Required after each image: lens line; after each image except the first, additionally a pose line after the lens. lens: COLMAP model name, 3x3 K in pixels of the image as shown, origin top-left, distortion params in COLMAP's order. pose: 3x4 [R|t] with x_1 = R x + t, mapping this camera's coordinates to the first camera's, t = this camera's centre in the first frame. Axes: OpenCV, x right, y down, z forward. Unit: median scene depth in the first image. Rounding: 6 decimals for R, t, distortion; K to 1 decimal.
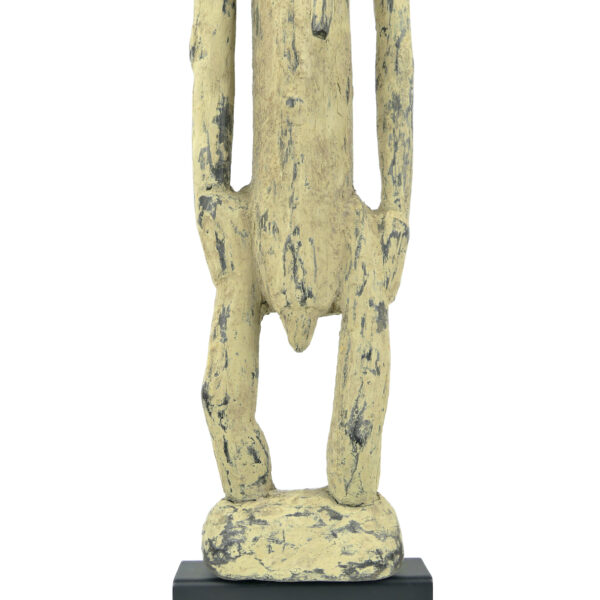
lens RADIAL K [[692.2, 0, 300.0], [0, 692.2, 300.0], [0, 0, 1]] dist [-0.006534, -0.229683]
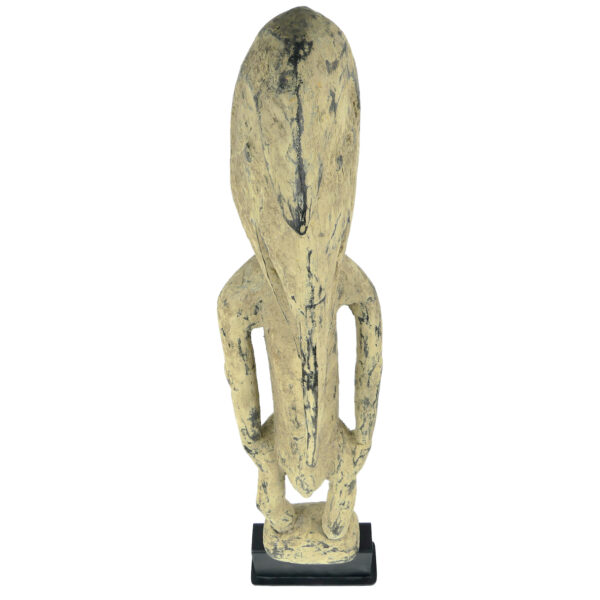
lens RADIAL K [[692.2, 0, 300.0], [0, 692.2, 300.0], [0, 0, 1]] dist [-0.006534, -0.229683]
pose [[0.998402, 0.003522, -0.056402, 0.083371], [0.040296, 0.655369, 0.754233, -1.663450], [0.039621, -0.755300, 0.654180, 0.182902]]
